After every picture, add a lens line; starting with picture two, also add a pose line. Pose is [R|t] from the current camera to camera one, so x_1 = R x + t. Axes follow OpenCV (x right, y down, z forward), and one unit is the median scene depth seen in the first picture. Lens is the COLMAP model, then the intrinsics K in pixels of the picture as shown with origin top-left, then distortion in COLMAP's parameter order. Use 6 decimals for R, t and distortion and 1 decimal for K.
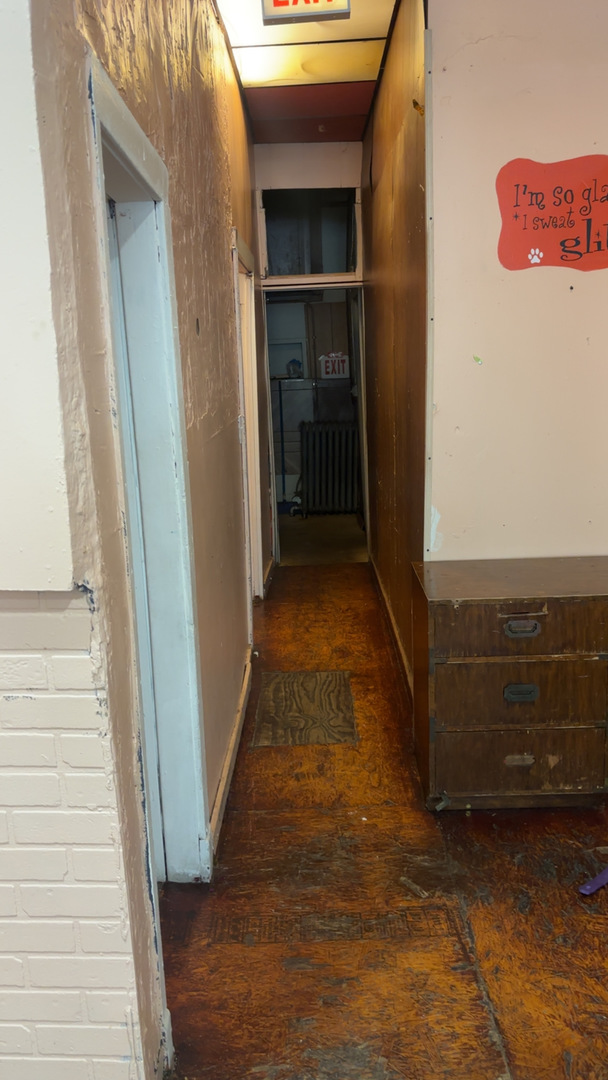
lens RADIAL K [[850.8, 0, 309.6], [0, 850.8, 541.5], [0, 0, 1]] dist [0.070234, -0.077874]
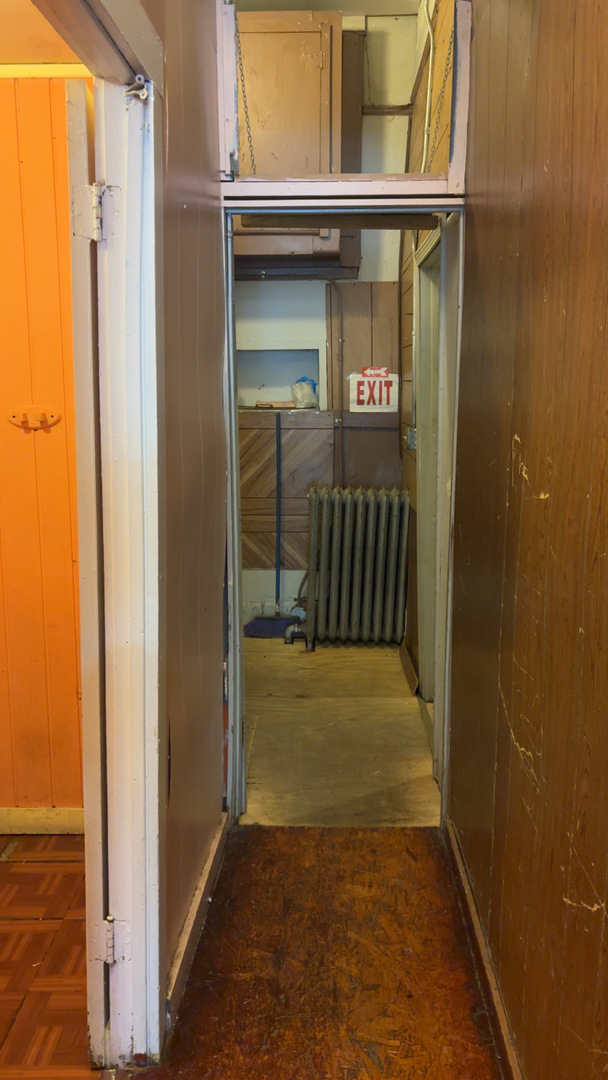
lens RADIAL K [[850.8, 0, 309.6], [0, 850.8, 541.5], [0, 0, 1]] dist [0.070234, -0.077874]
pose [[0.998737, 0.045869, -0.020481, 0.002370], [-0.046328, 0.998672, -0.022522, -0.088032], [0.019421, 0.023443, 0.999537, 0.419355]]
